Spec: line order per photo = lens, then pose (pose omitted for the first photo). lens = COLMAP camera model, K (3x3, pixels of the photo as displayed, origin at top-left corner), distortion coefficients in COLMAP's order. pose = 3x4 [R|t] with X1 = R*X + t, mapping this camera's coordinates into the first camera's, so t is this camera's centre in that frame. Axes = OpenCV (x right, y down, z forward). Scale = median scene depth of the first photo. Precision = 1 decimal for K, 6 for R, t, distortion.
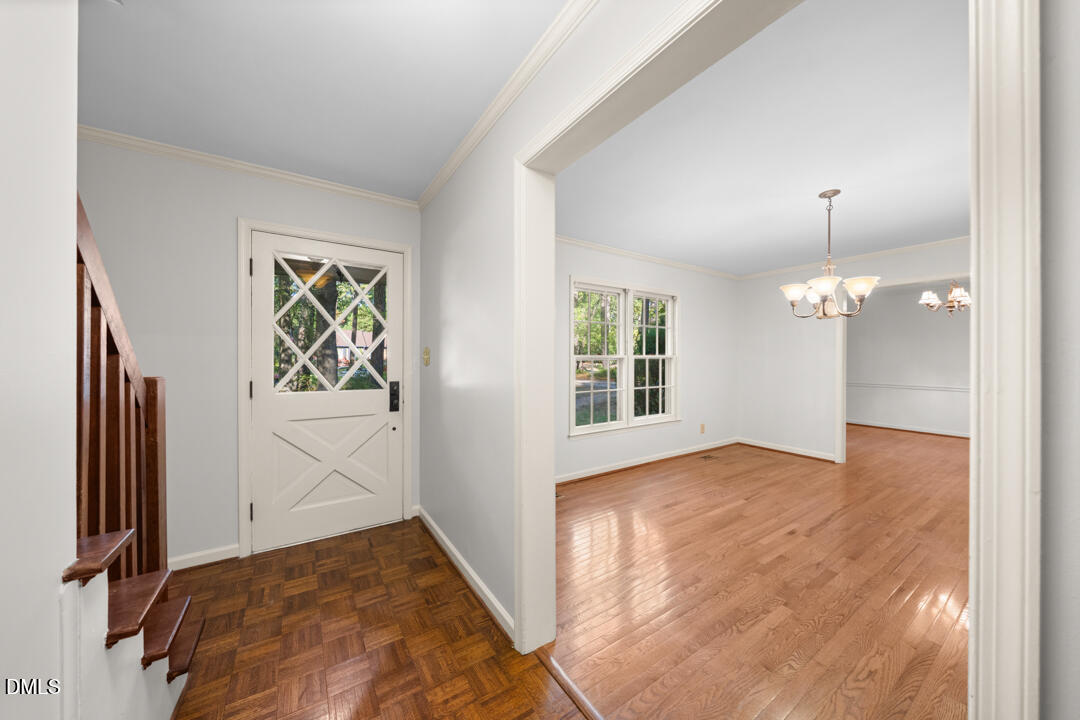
lens RADIAL K [[373.8, 0, 538.9], [0, 373.8, 360.5], [0, 0, 1]] dist [-0.003842, -0.000929]
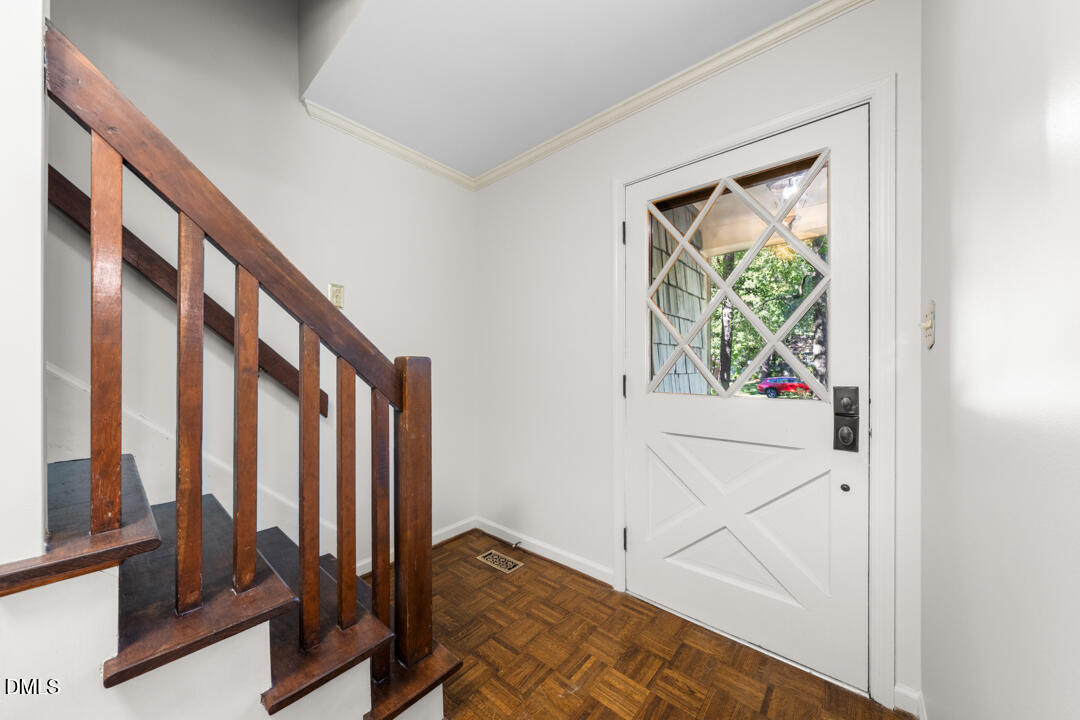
lens RADIAL K [[373.8, 0, 535.4], [0, 373.8, 365.3], [0, 0, 1]] dist [-0.003842, -0.000929]
pose [[0.270254, -0.002153, -0.962787, -0.052113], [0.000400, 0.999998, -0.002124, 0.035648], [0.962789, 0.000189, 0.270254, 0.593888]]
